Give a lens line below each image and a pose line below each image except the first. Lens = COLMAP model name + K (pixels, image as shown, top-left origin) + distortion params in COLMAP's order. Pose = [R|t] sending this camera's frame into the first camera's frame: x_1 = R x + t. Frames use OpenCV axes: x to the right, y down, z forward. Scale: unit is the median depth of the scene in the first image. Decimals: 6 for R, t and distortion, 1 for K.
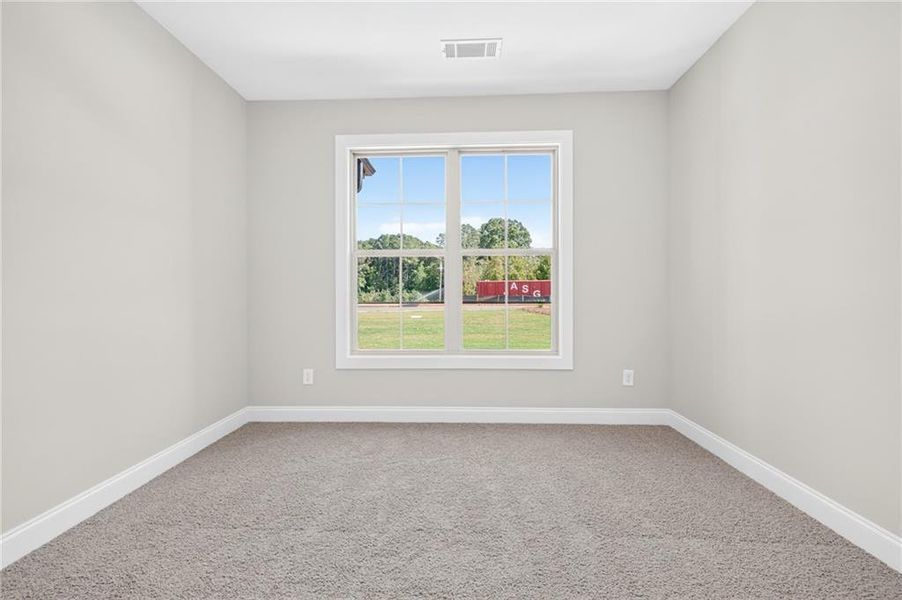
lens RADIAL K [[395.6, 0, 453.2], [0, 395.6, 294.6], [0, 0, 1]] dist [0.002090, -0.000804]
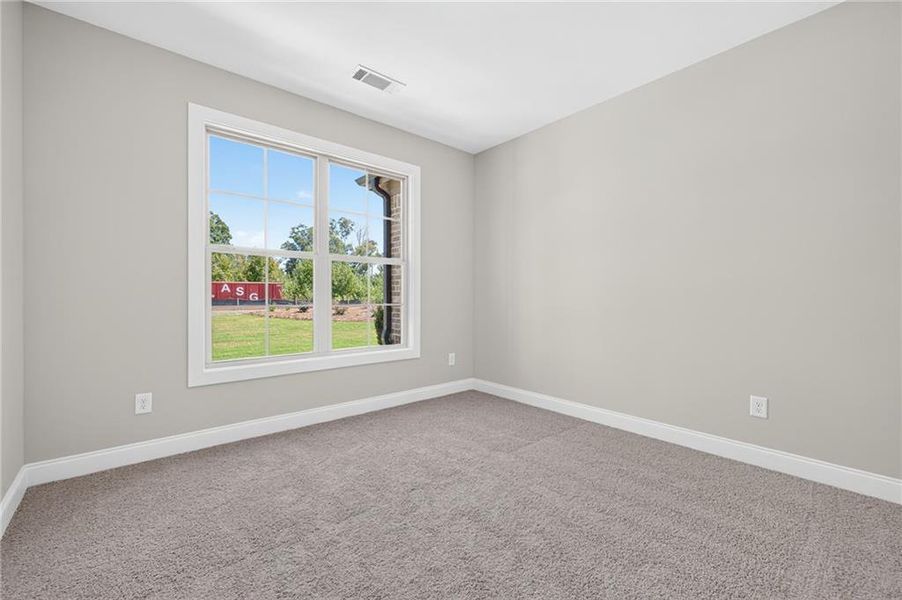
lens RADIAL K [[395.6, 0, 461.5], [0, 395.6, 301.2], [0, 0, 1]] dist [0.002090, -0.000804]
pose [[0.708457, -0.002729, 0.705749, -0.472594], [-0.003237, 0.999969, 0.007117, 0.001435], [-0.705746, -0.007327, 0.708427, 0.017625]]
